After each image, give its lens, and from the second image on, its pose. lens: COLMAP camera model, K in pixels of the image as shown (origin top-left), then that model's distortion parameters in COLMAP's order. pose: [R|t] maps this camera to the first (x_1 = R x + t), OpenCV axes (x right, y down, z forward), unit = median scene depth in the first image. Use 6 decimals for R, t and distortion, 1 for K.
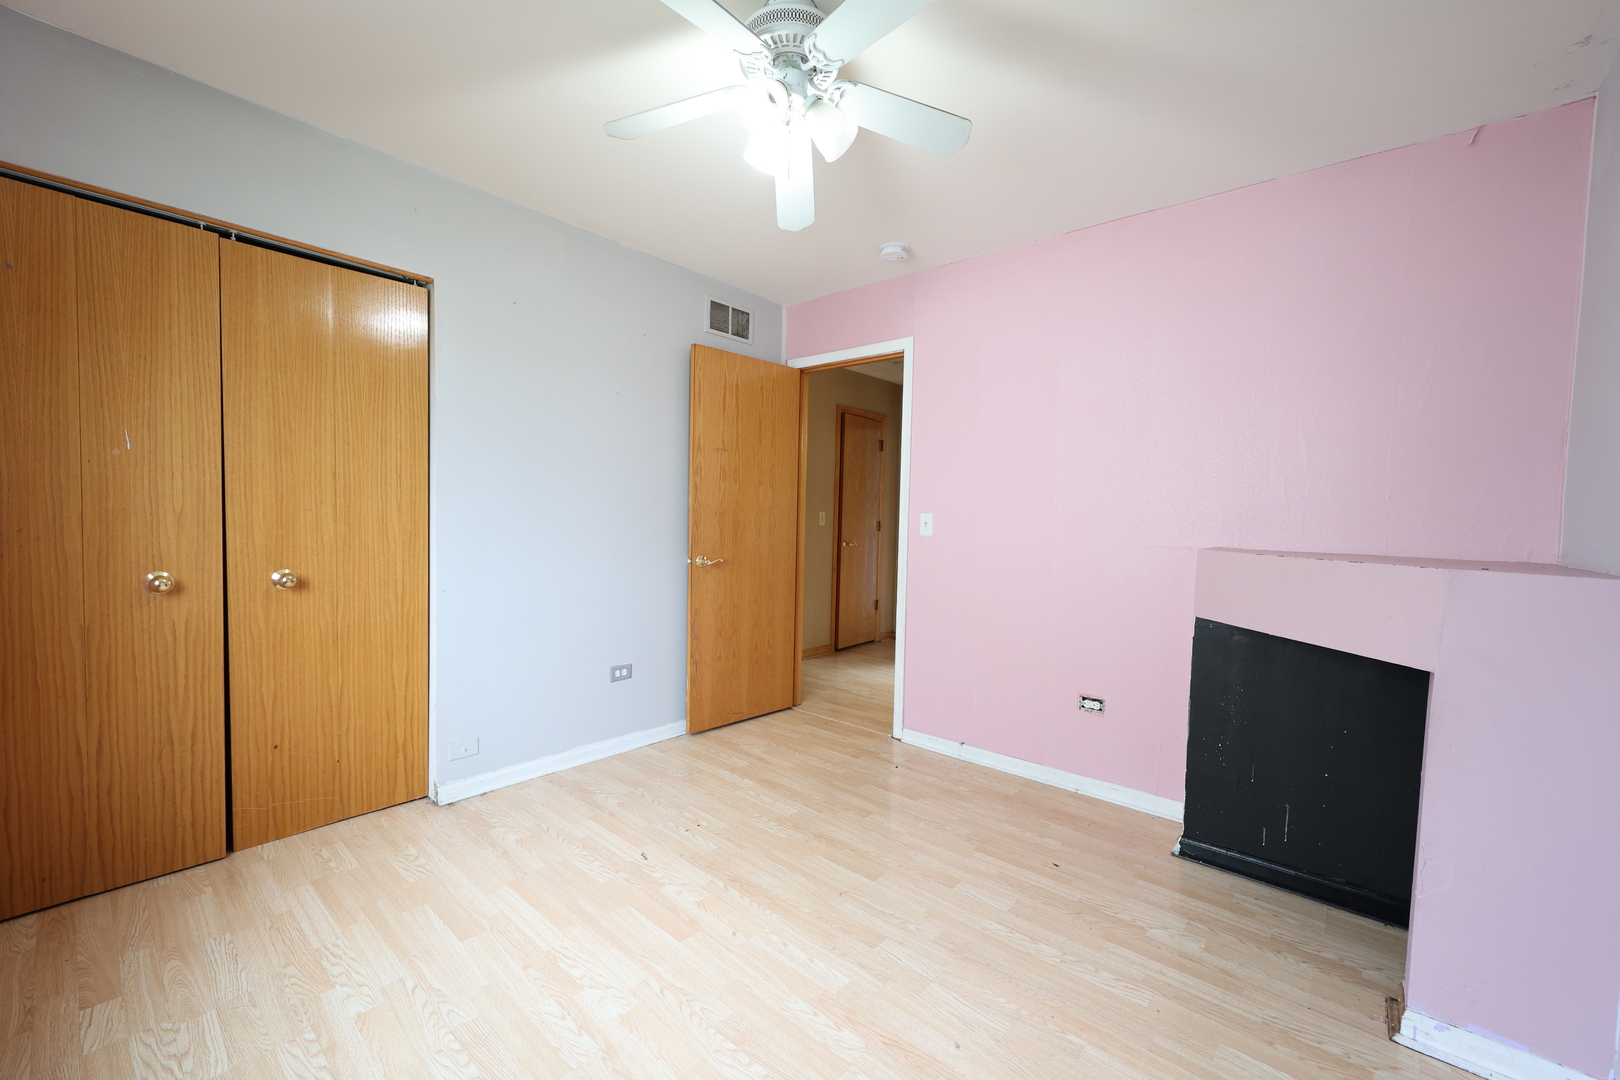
lens RADIAL K [[650.9, 0, 814.9], [0, 650.9, 538.3], [0, 0, 1]] dist [-0.000079, -0.000214]
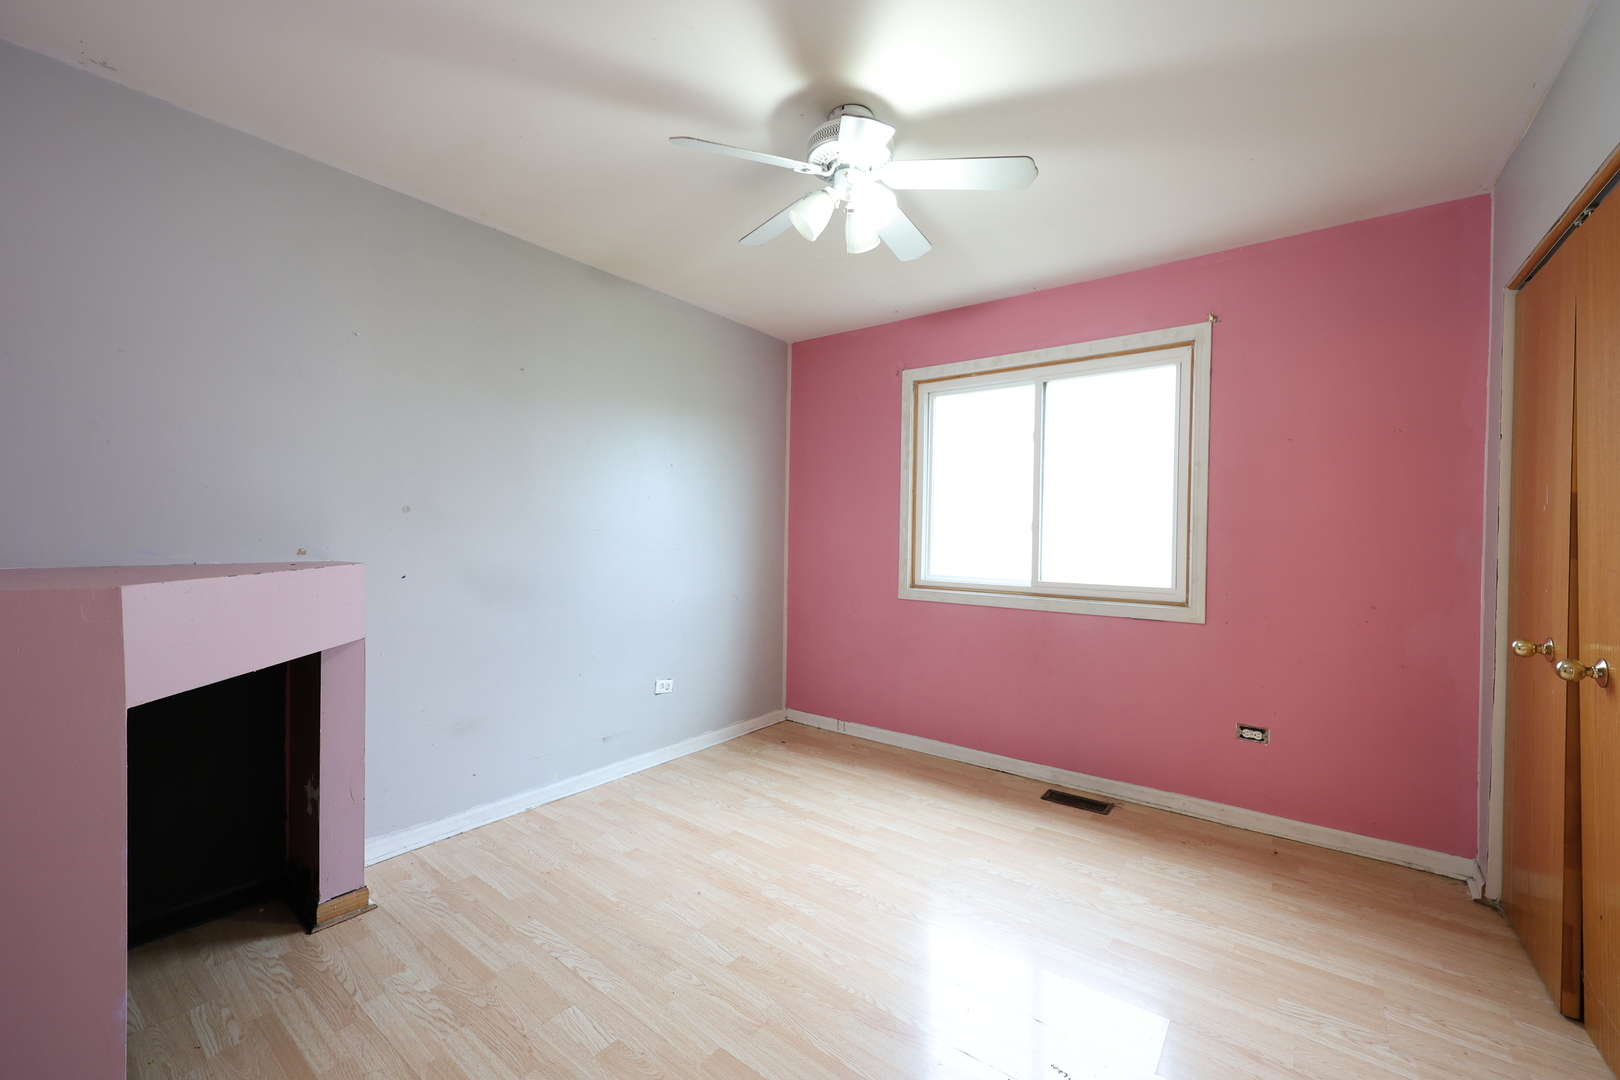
lens RADIAL K [[650.9, 0, 814.9], [0, 650.9, 538.3], [0, 0, 1]] dist [-0.000079, -0.000214]
pose [[-0.997630, -0.037467, -0.057716, 0.056322], [-0.040111, 0.998166, 0.045348, -0.090369], [0.055911, 0.047555, -0.997303, 1.977158]]
